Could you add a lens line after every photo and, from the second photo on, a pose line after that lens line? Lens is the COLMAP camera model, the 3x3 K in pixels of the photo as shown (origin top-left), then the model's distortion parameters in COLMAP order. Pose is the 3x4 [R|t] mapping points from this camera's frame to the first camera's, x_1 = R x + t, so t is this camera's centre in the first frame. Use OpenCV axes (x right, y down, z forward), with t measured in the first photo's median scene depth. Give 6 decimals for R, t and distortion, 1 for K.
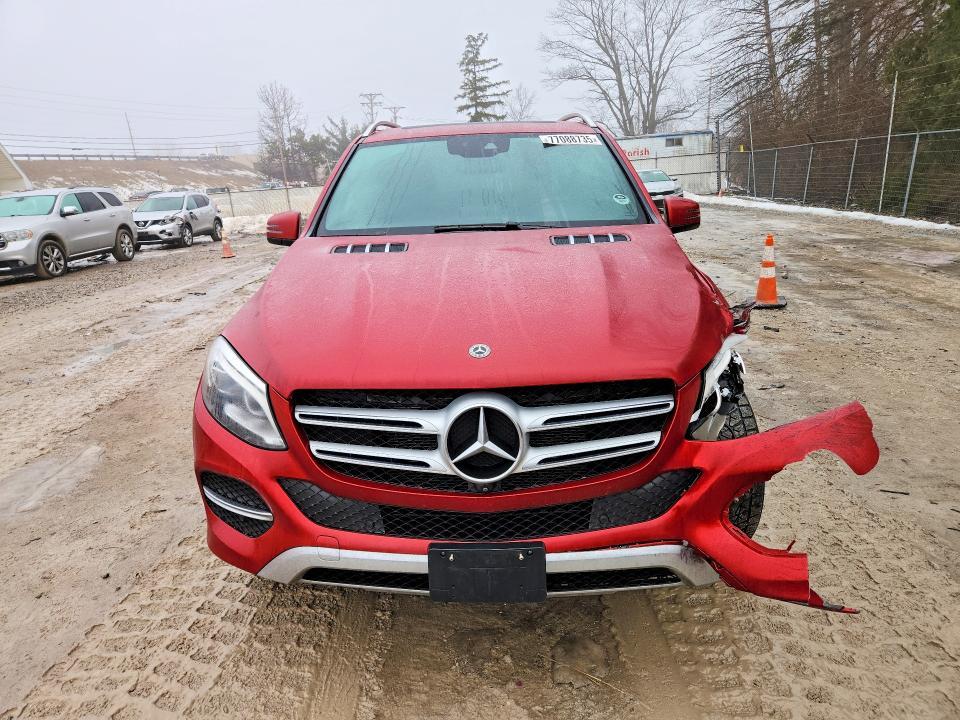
lens RADIAL K [[761.6, 0, 480.0], [0, 761.6, 360.0], [0, 0, 1]] dist [0.028589, -0.000290]
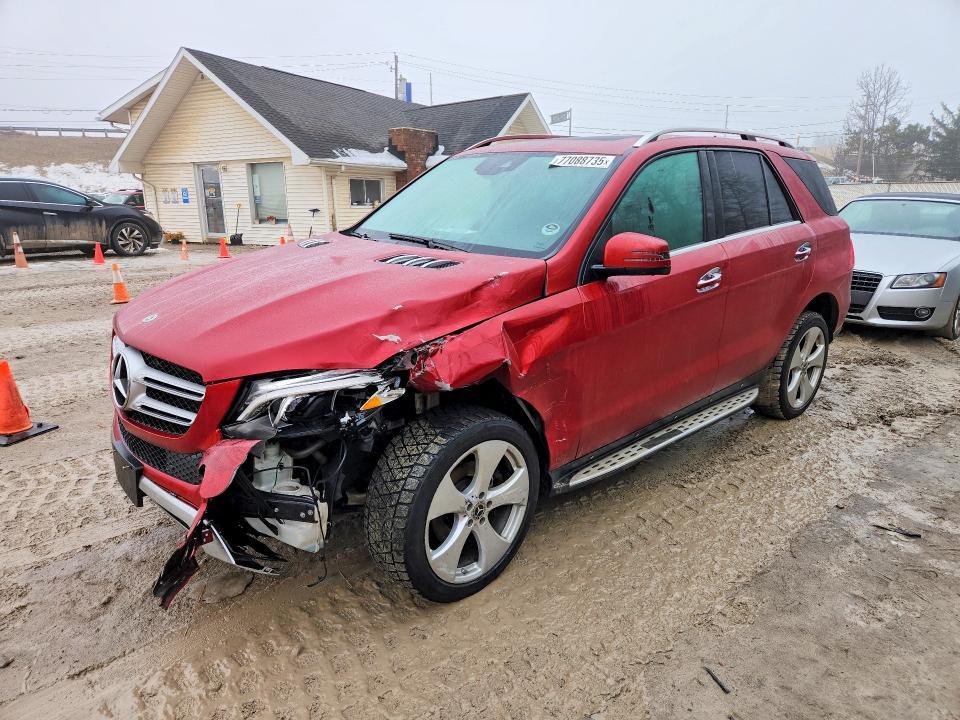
lens RADIAL K [[761.6, 0, 480.0], [0, 761.6, 360.0], [0, 0, 1]] dist [0.028589, -0.000290]
pose [[0.594138, 0.244457, -0.766316, 0.233745], [-0.225041, 0.965172, 0.133415, -0.042372], [0.772241, 0.093185, 0.628458, 0.094830]]
